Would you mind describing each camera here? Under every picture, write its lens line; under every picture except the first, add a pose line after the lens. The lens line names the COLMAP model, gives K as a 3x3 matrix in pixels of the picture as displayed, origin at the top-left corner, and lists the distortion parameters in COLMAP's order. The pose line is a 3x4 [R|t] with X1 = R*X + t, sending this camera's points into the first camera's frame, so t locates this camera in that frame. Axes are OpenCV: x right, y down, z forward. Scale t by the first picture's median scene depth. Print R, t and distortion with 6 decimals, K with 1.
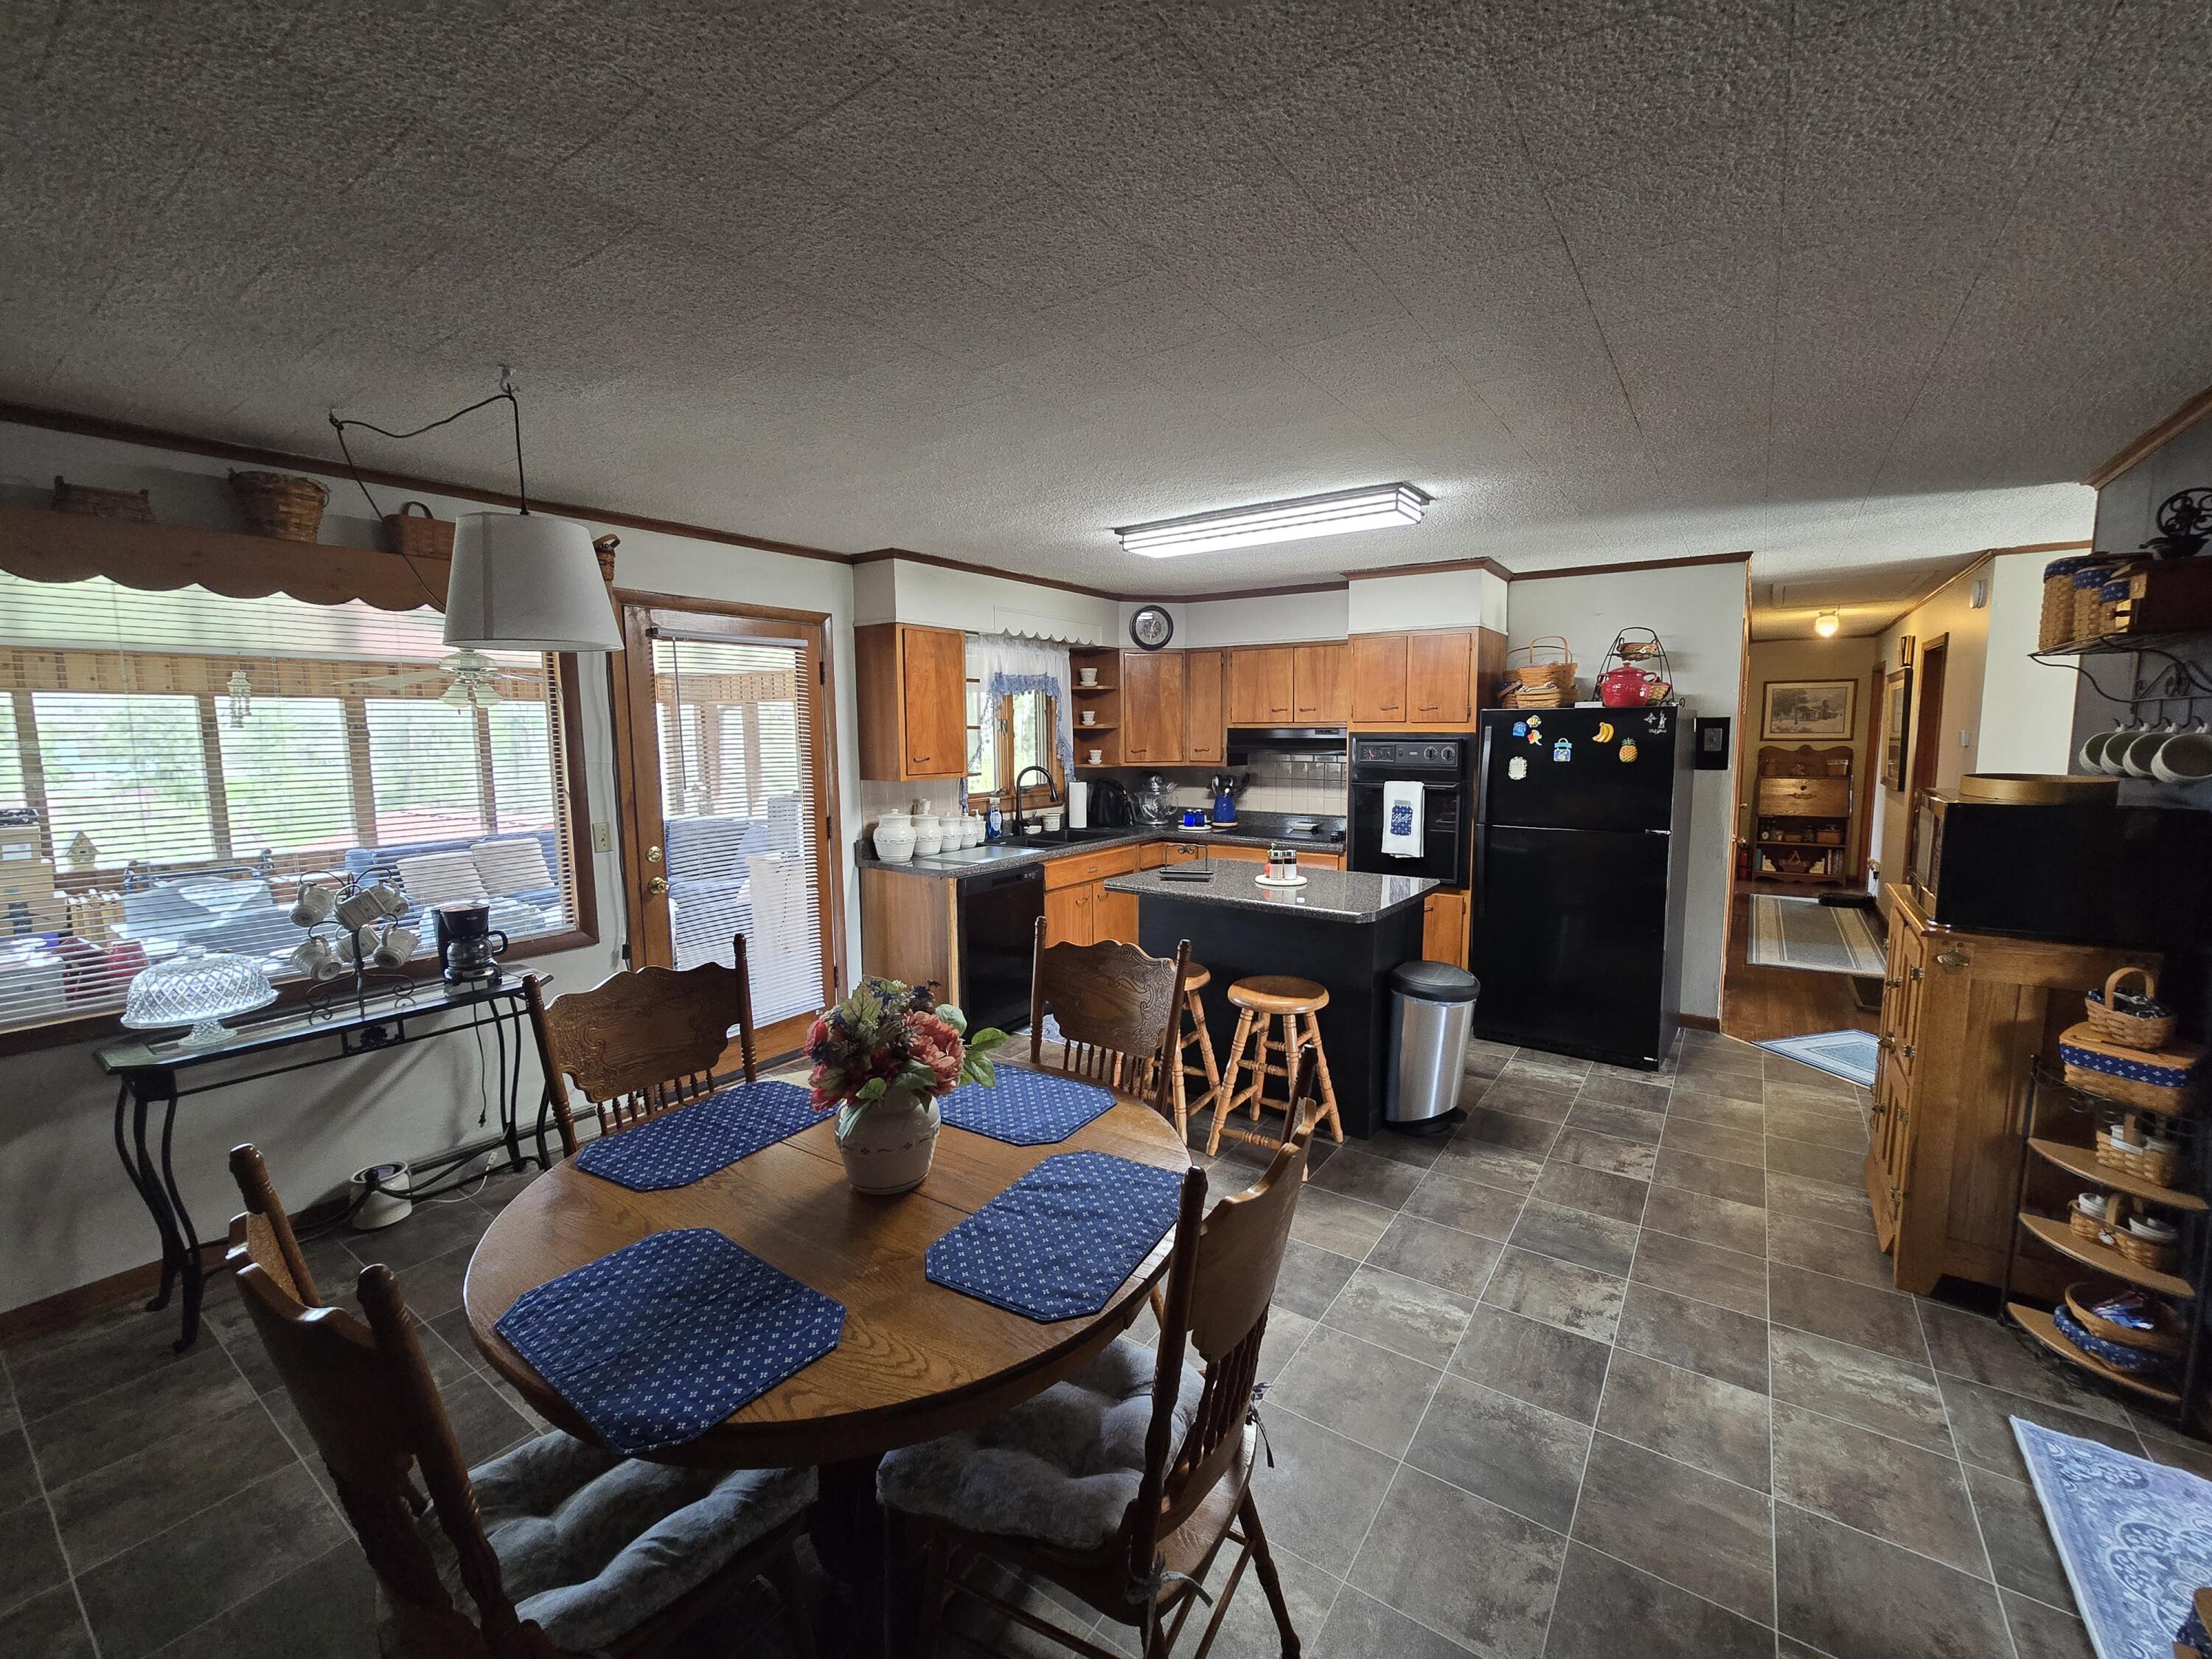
lens RADIAL K [[904.2, 0, 1122.9], [0, 904.2, 826.8], [0, 0, 1]] dist [-0.008466, 0.000224]
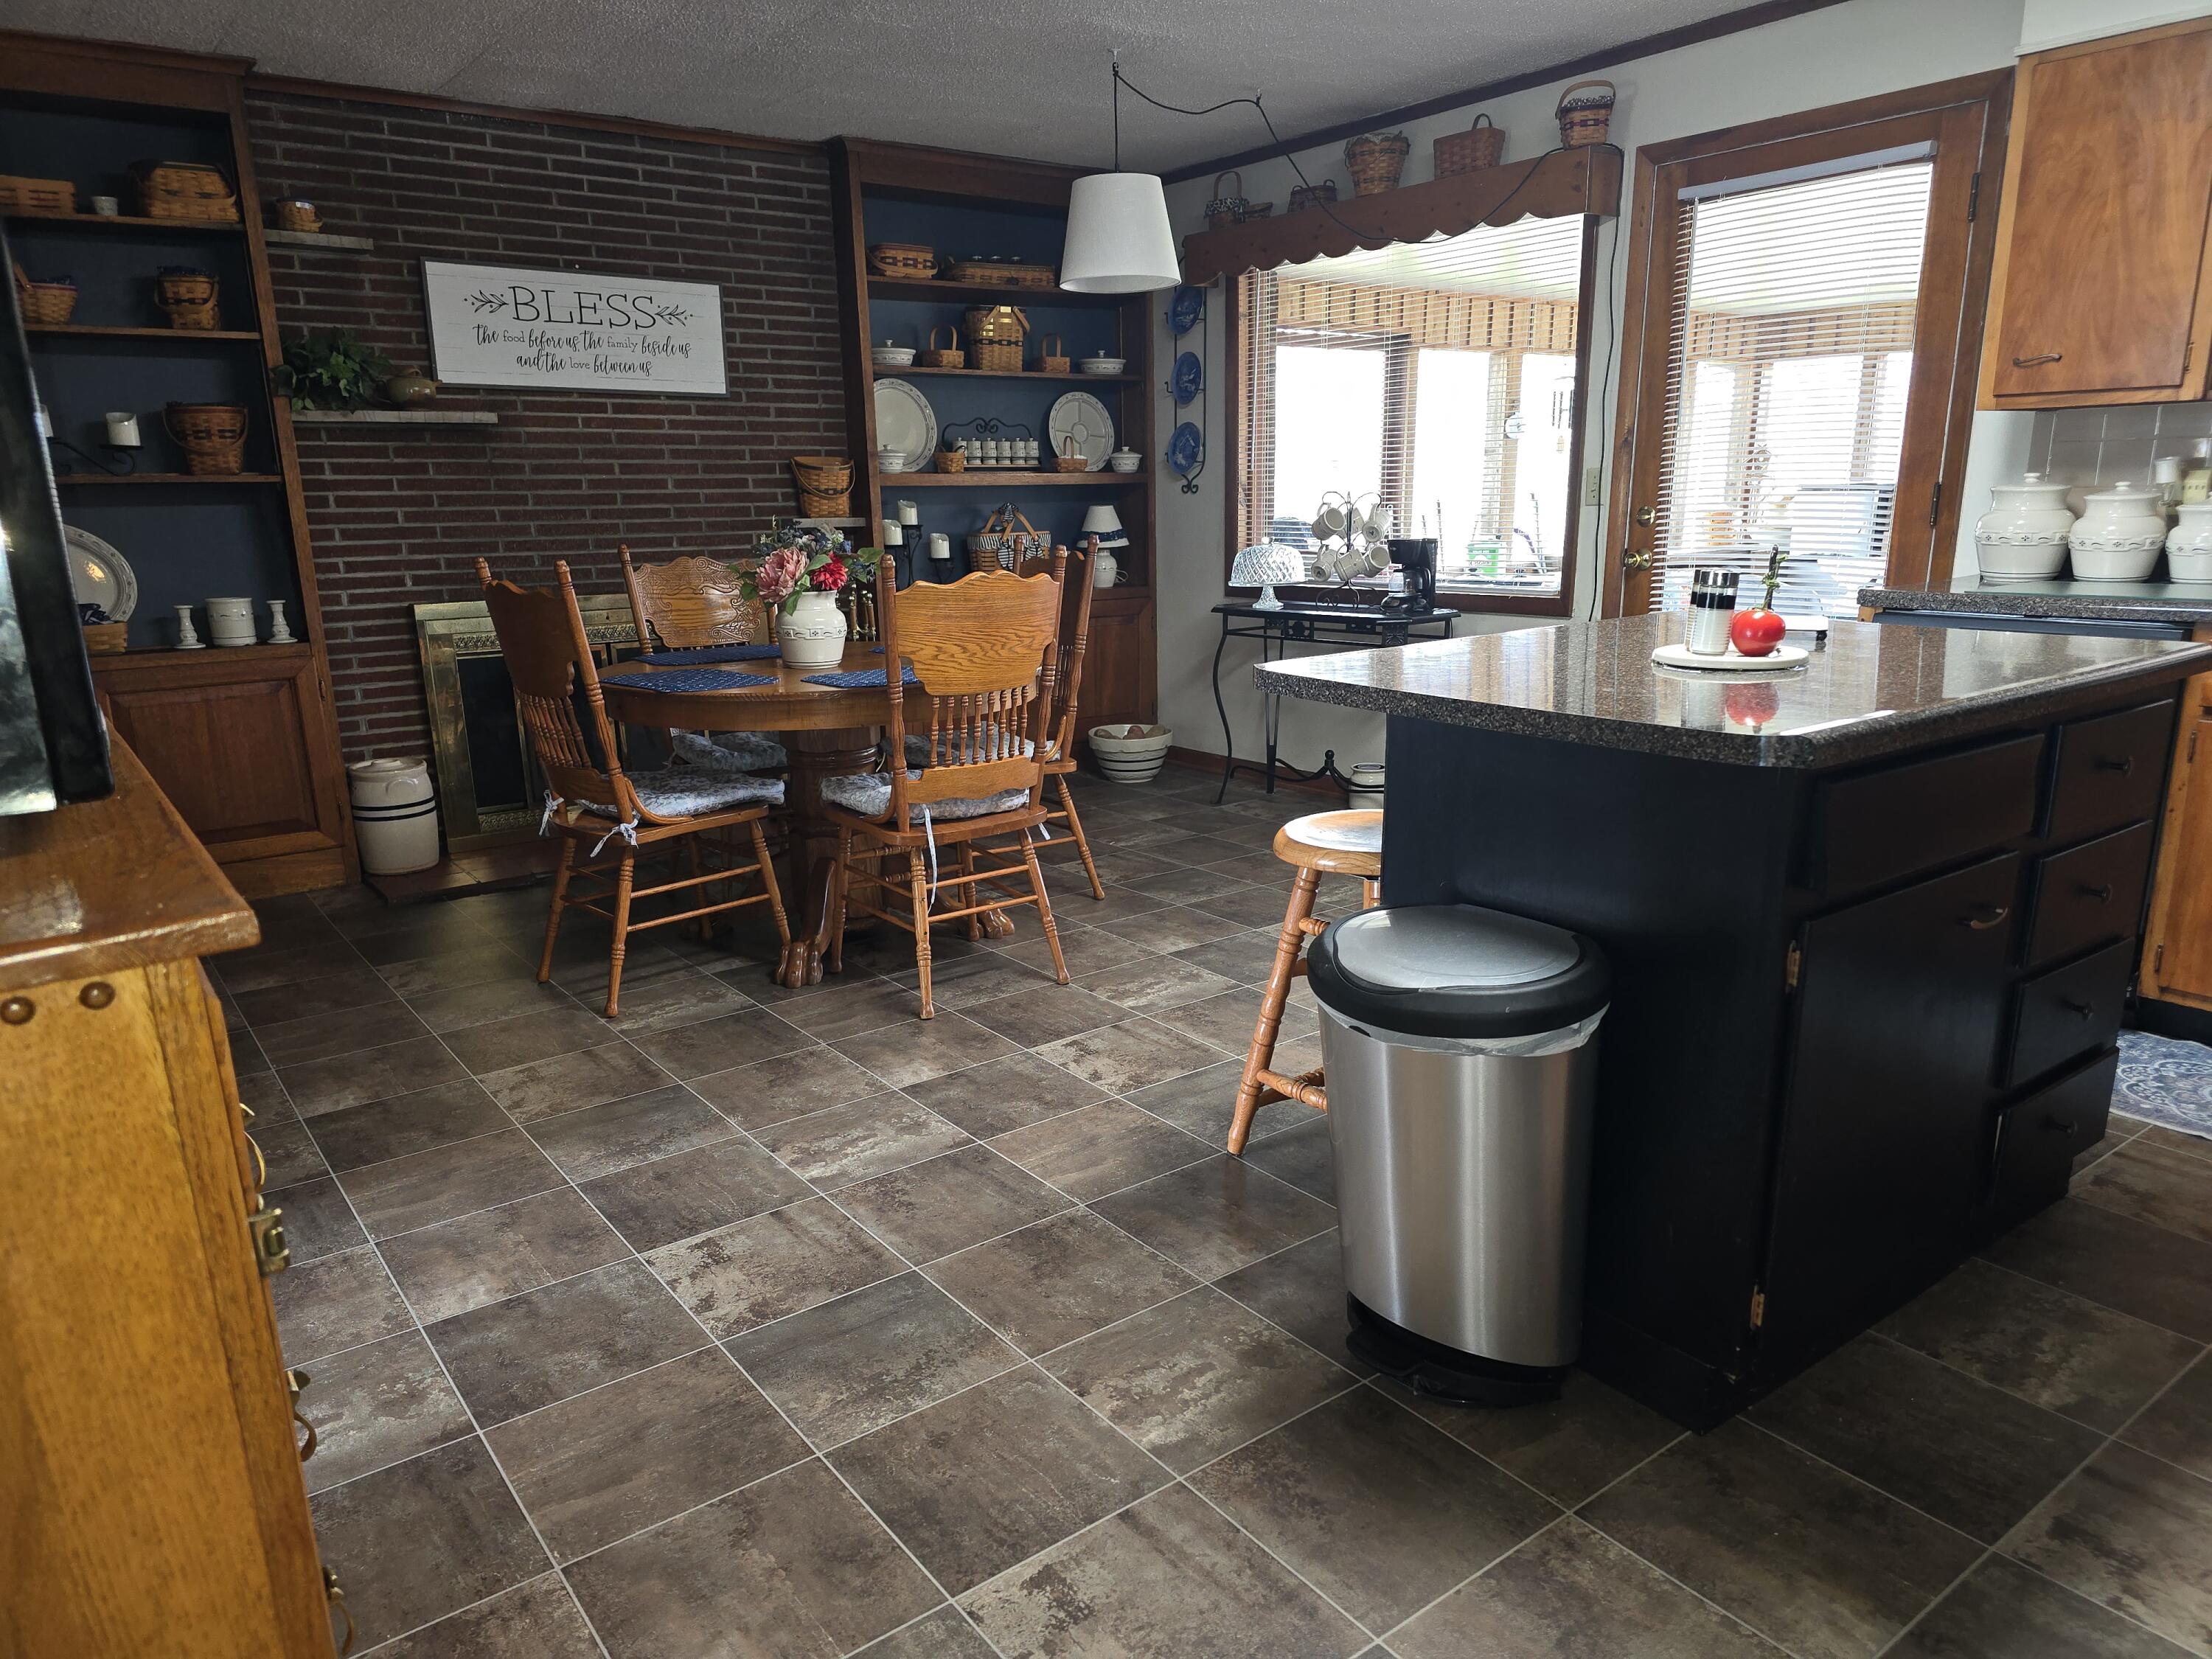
lens RADIAL K [[1476.8, 0, 1124.3], [0, 1476.8, 905.8], [0, 0, 1]] dist [0.044702, -0.042842]
pose [[-0.311544, 0.268294, -0.911569, 0.913775], [-0.081037, 0.948316, 0.306805, -0.006690], [0.946770, 0.169454, -0.273700, 1.079429]]
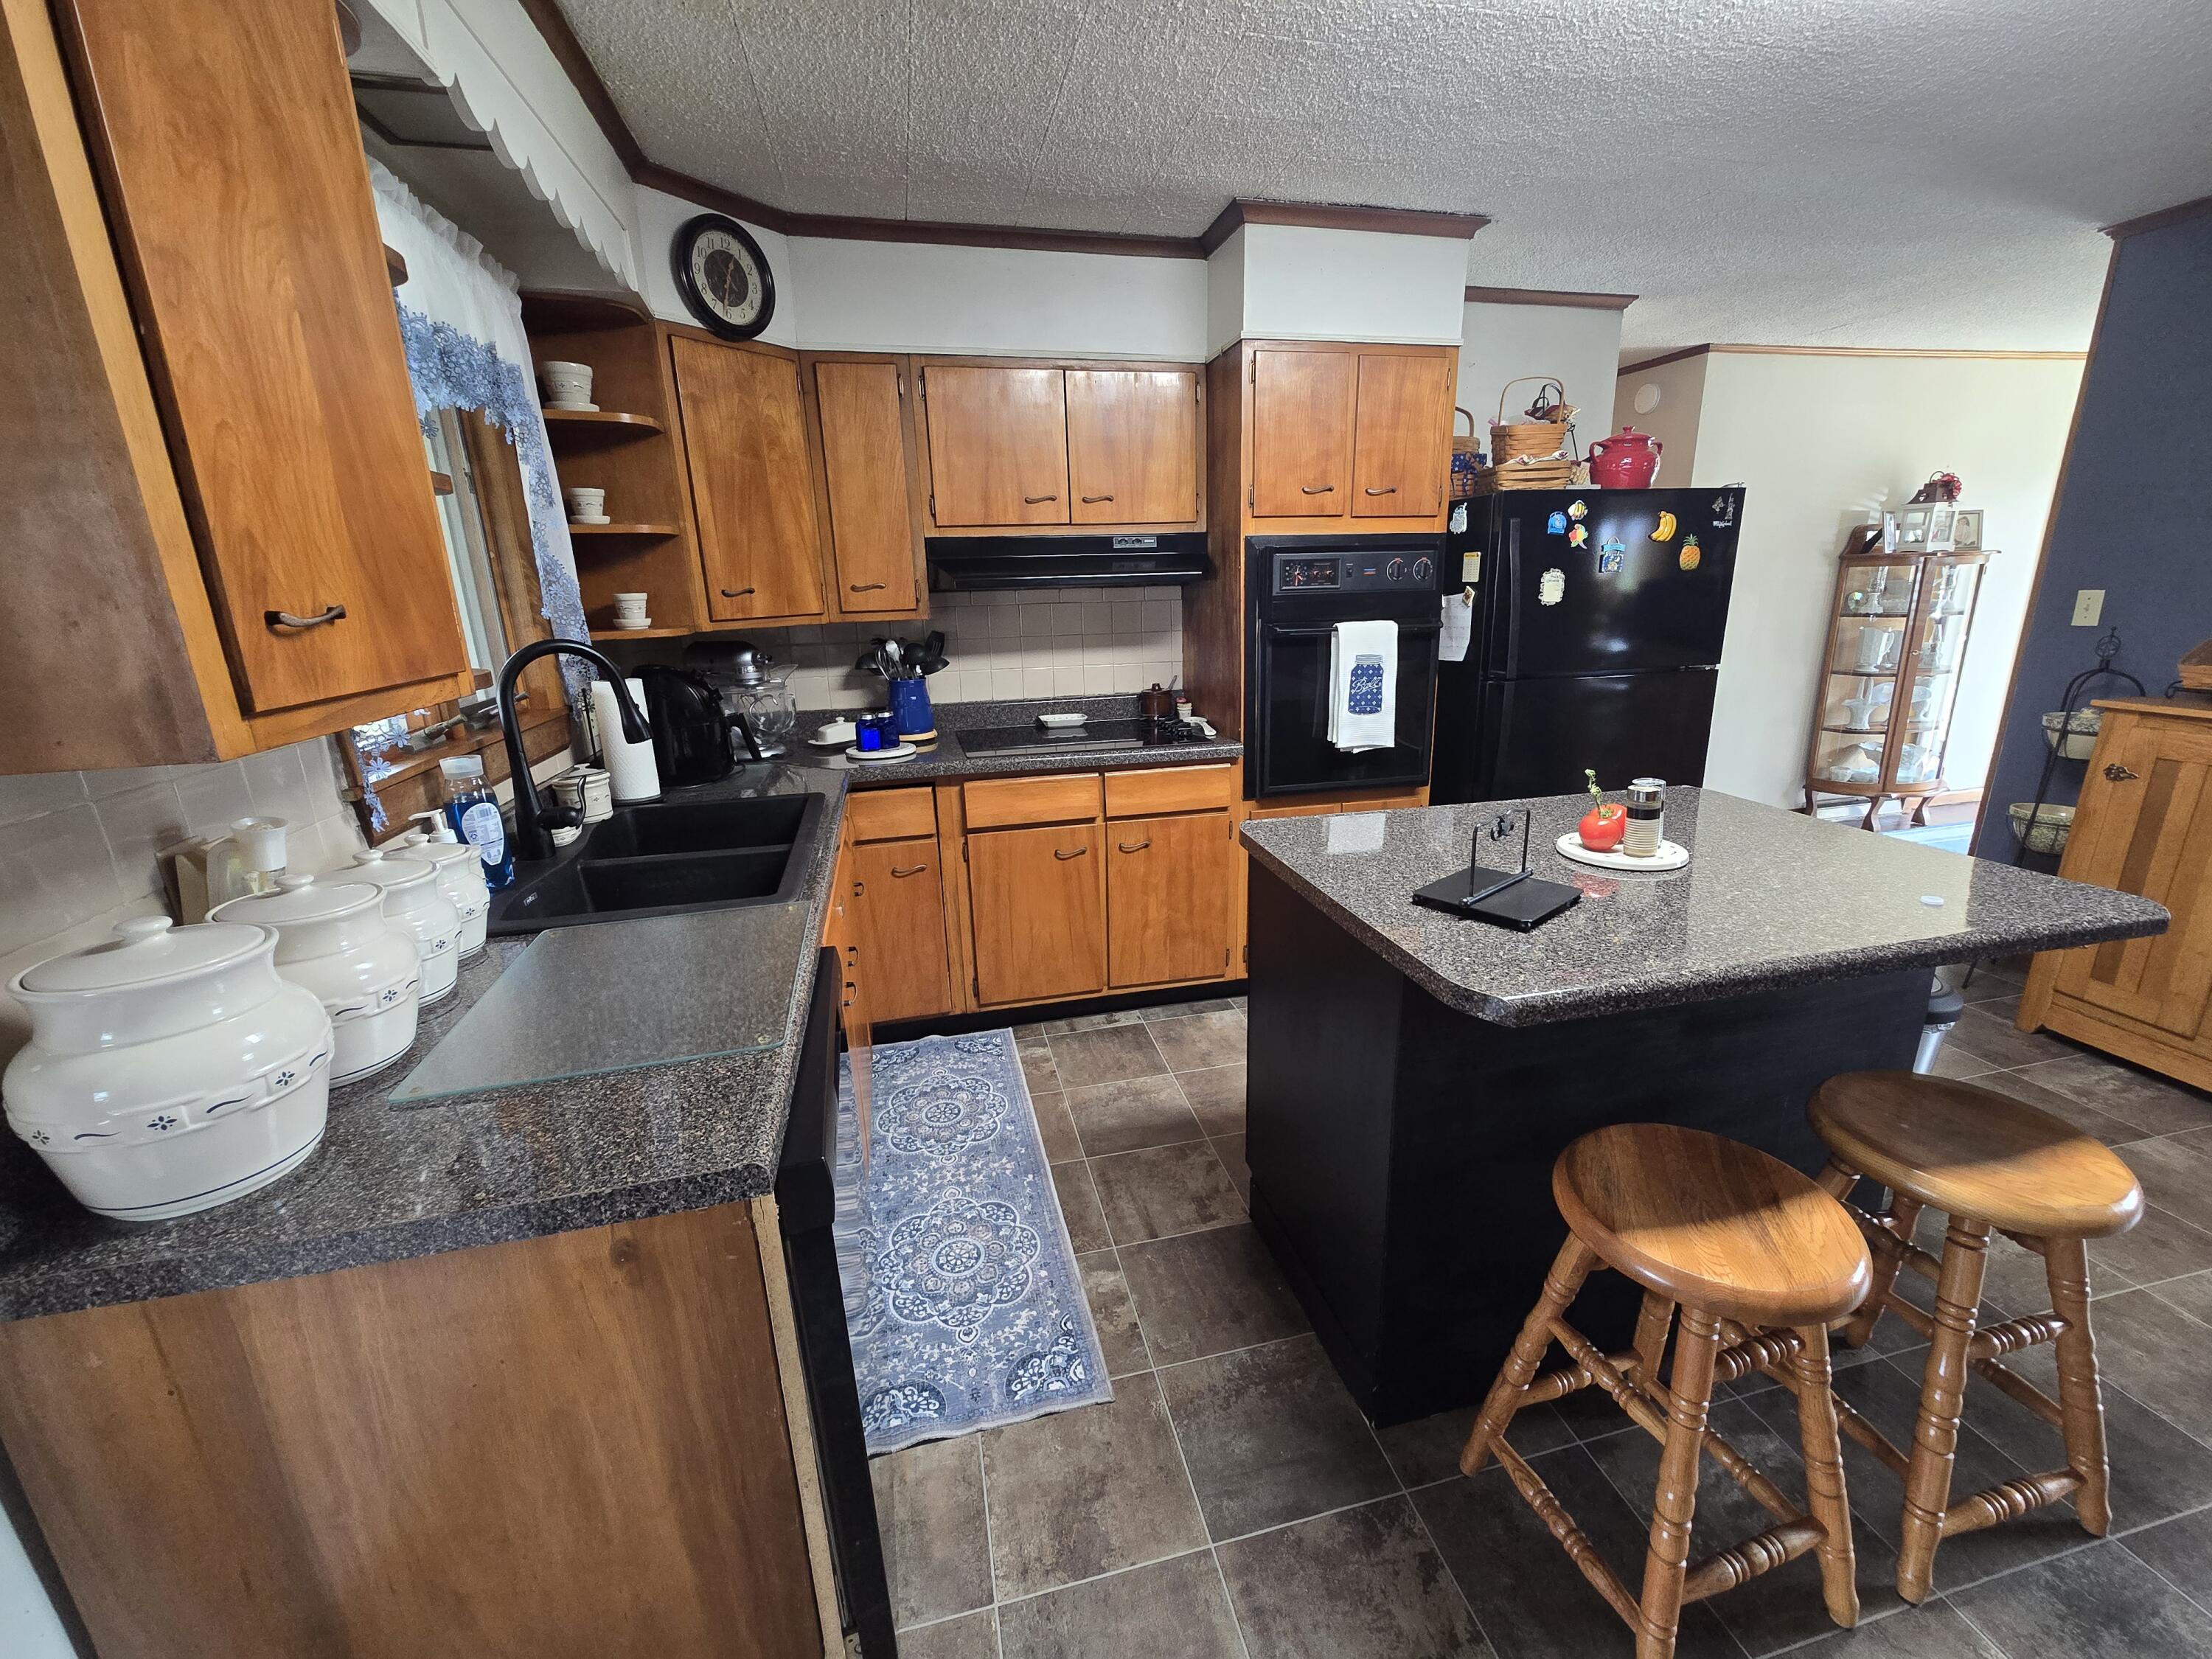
lens RADIAL K [[904.2, 0, 1118.4], [0, 904.2, 828.1], [0, 0, 1]] dist [-0.008466, 0.000224]
pose [[0.663803, -0.213527, 0.716779, -0.334701], [0.103534, 0.975387, 0.194684, -0.069671], [-0.740707, -0.055021, 0.669572, 1.009083]]
